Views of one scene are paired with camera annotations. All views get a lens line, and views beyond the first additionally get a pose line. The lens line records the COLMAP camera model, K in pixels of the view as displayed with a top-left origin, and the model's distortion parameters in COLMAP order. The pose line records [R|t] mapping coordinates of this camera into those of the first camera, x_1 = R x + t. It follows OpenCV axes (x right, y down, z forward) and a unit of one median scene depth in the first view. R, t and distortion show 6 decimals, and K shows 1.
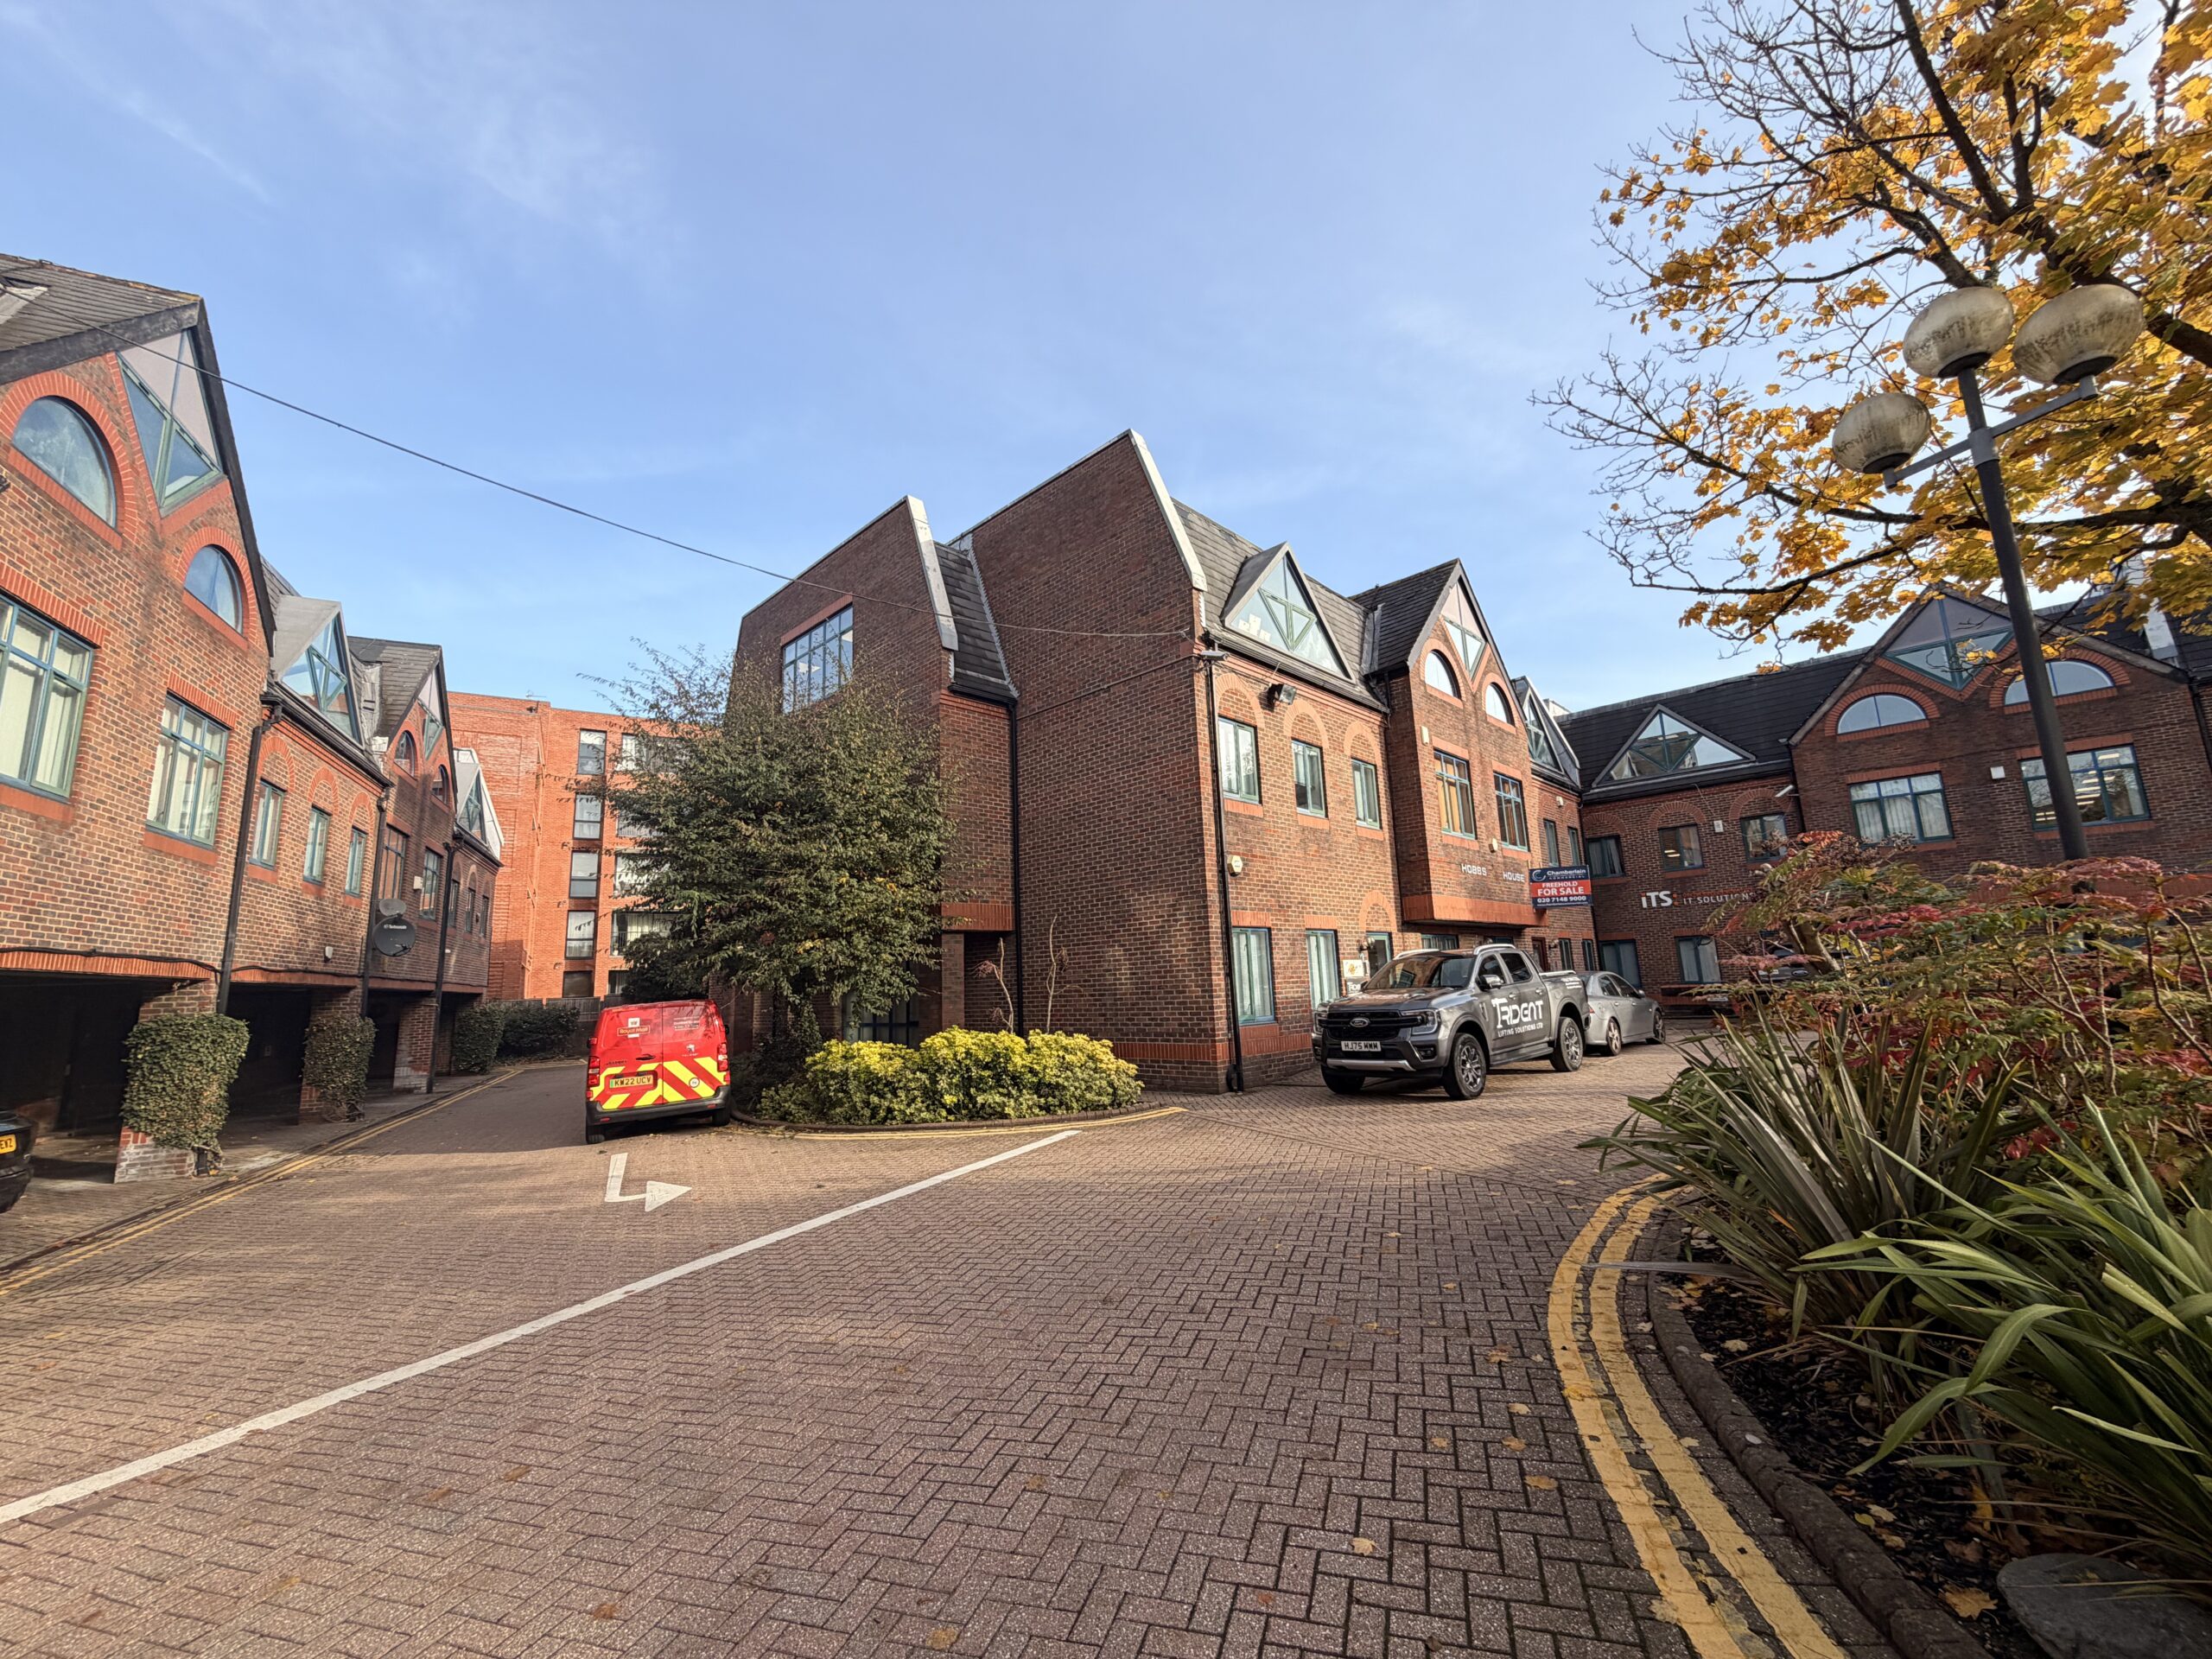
lens RADIAL K [[885.4, 0, 1092.7], [0, 885.4, 825.4], [0, 0, 1]] dist [-0.000581, 0.000662]
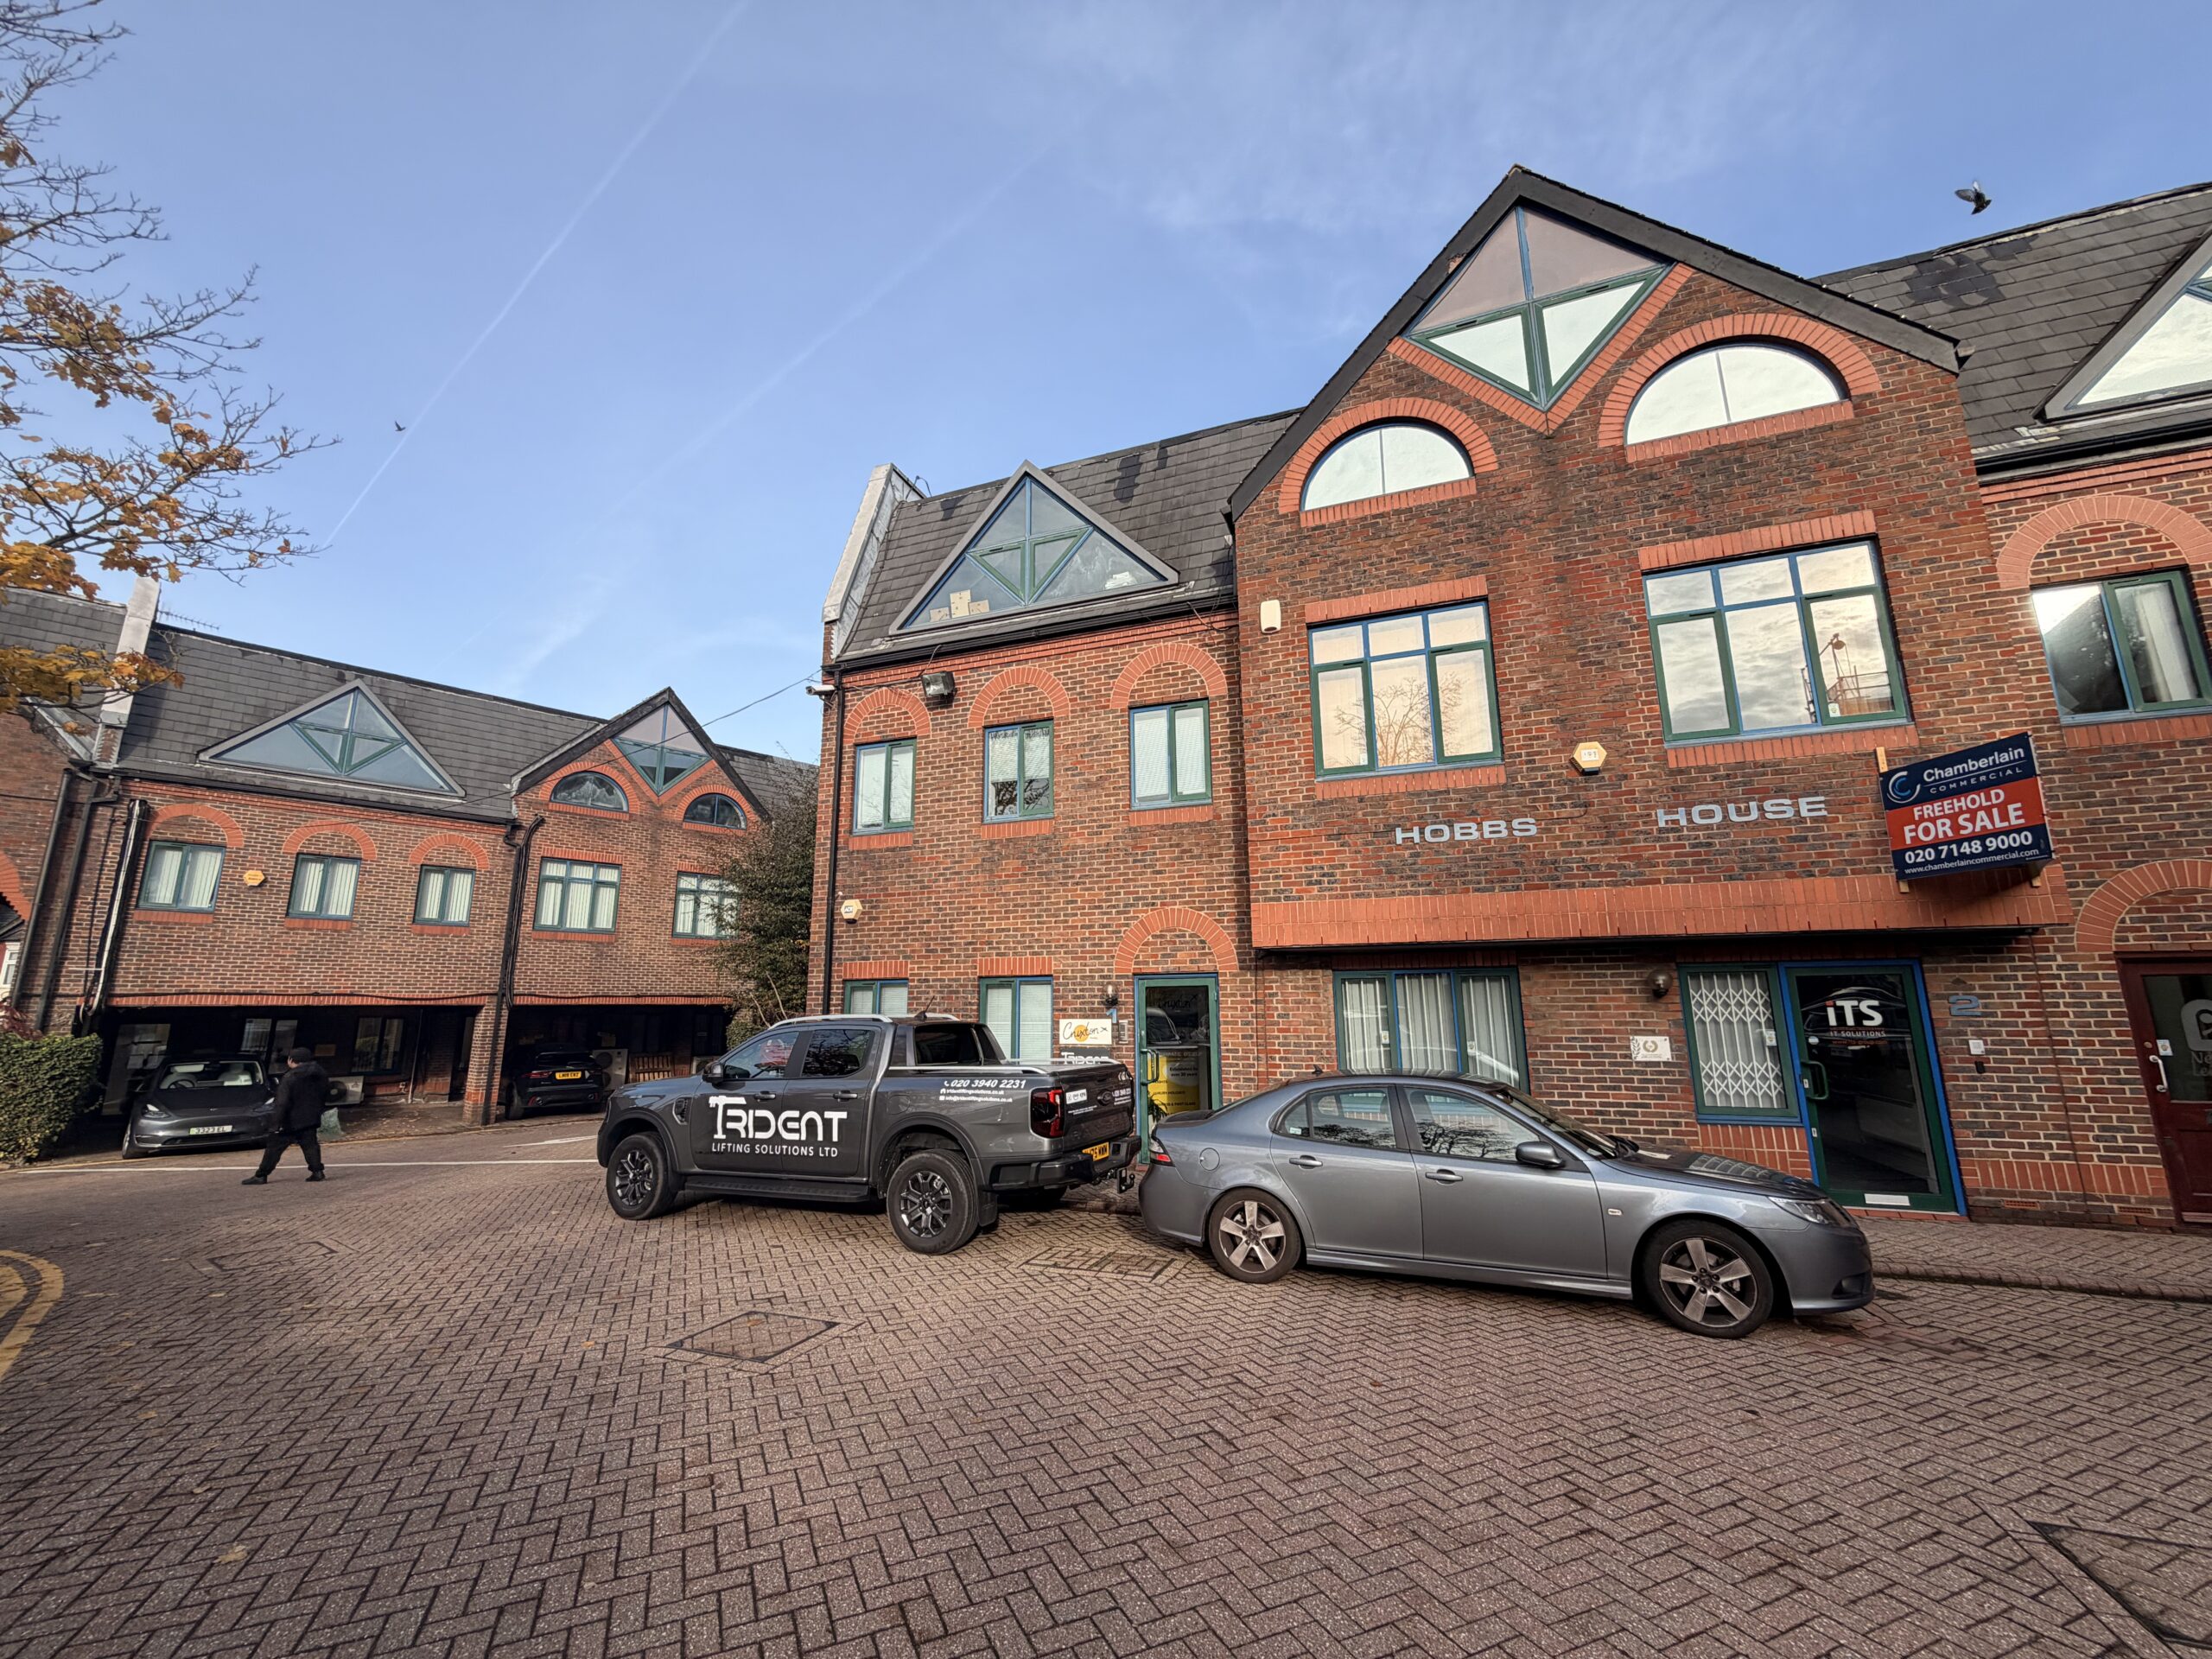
lens RADIAL K [[885.4, 0, 1095.7], [0, 885.4, 829.5], [0, 0, 1]] dist [-0.000581, 0.000662]
pose [[0.392330, -0.147002, -0.908002, 1.095859], [0.157919, 0.983254, -0.090952, 0.085608], [0.906167, -0.107708, 0.408974, 0.881013]]
